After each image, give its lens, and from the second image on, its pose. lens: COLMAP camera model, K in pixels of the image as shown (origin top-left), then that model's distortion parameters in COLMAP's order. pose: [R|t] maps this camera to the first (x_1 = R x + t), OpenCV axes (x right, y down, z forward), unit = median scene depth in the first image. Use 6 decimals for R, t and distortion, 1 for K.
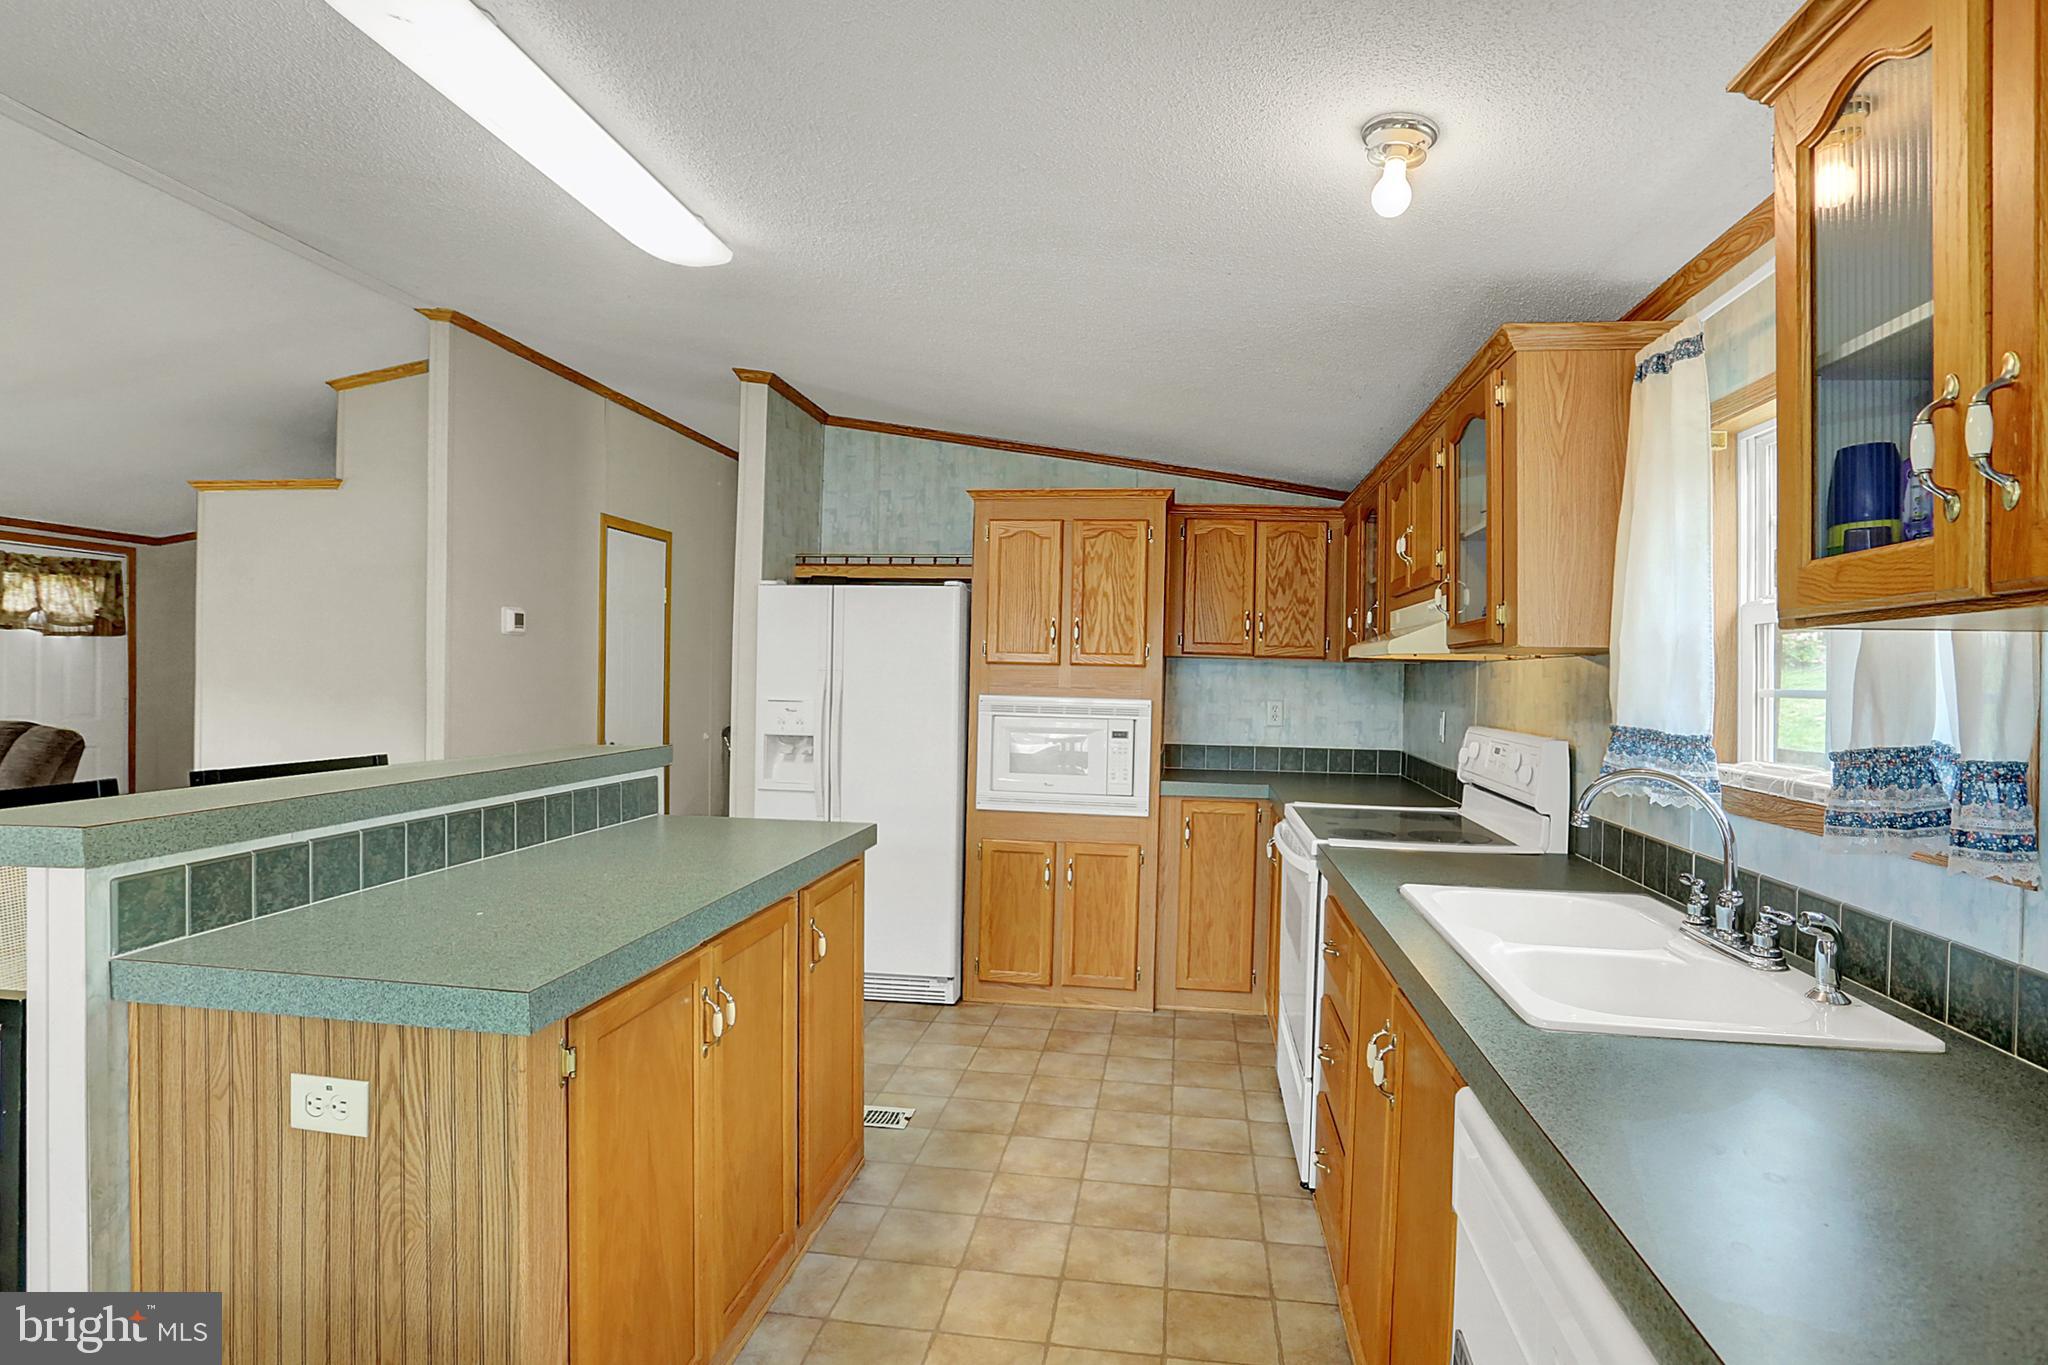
lens RADIAL K [[1044.7, 0, 1039.5], [0, 1044.7, 675.3], [0, 0, 1]] dist [-0.048831, 0.024970]
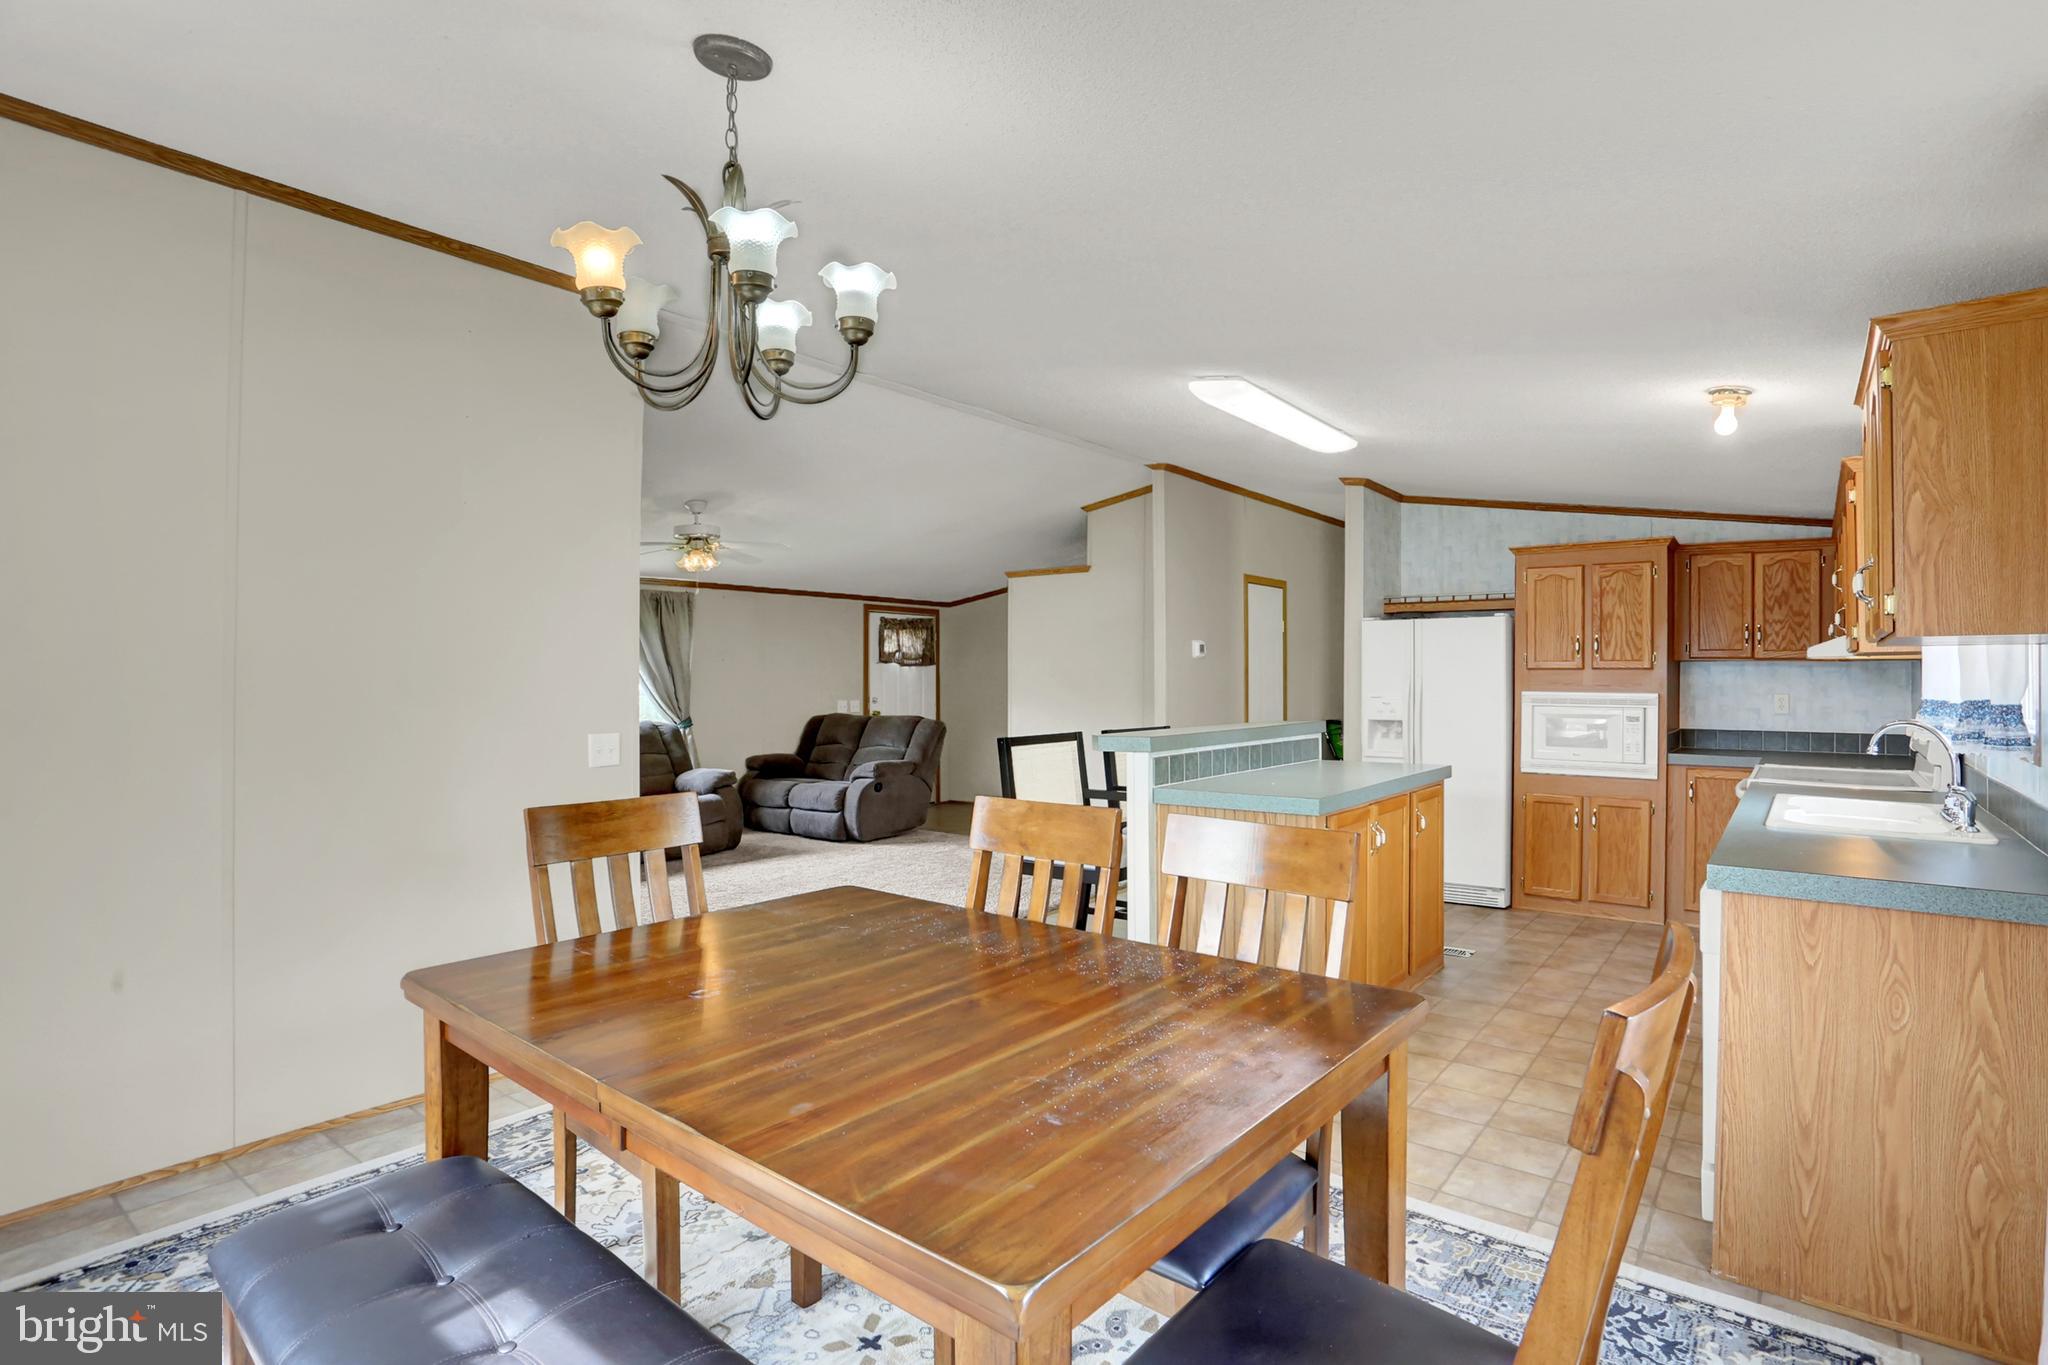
lens RADIAL K [[988.2, 0, 1024.0], [0, 988.2, 682.5], [0, 0, 1]] dist [-0.073672, 0.022634]
pose [[0.851641, -0.017679, -0.523828, 0.057289], [0.015734, 0.999843, -0.008164, 0.006438], [0.523890, -0.001289, 0.851785, -0.482078]]
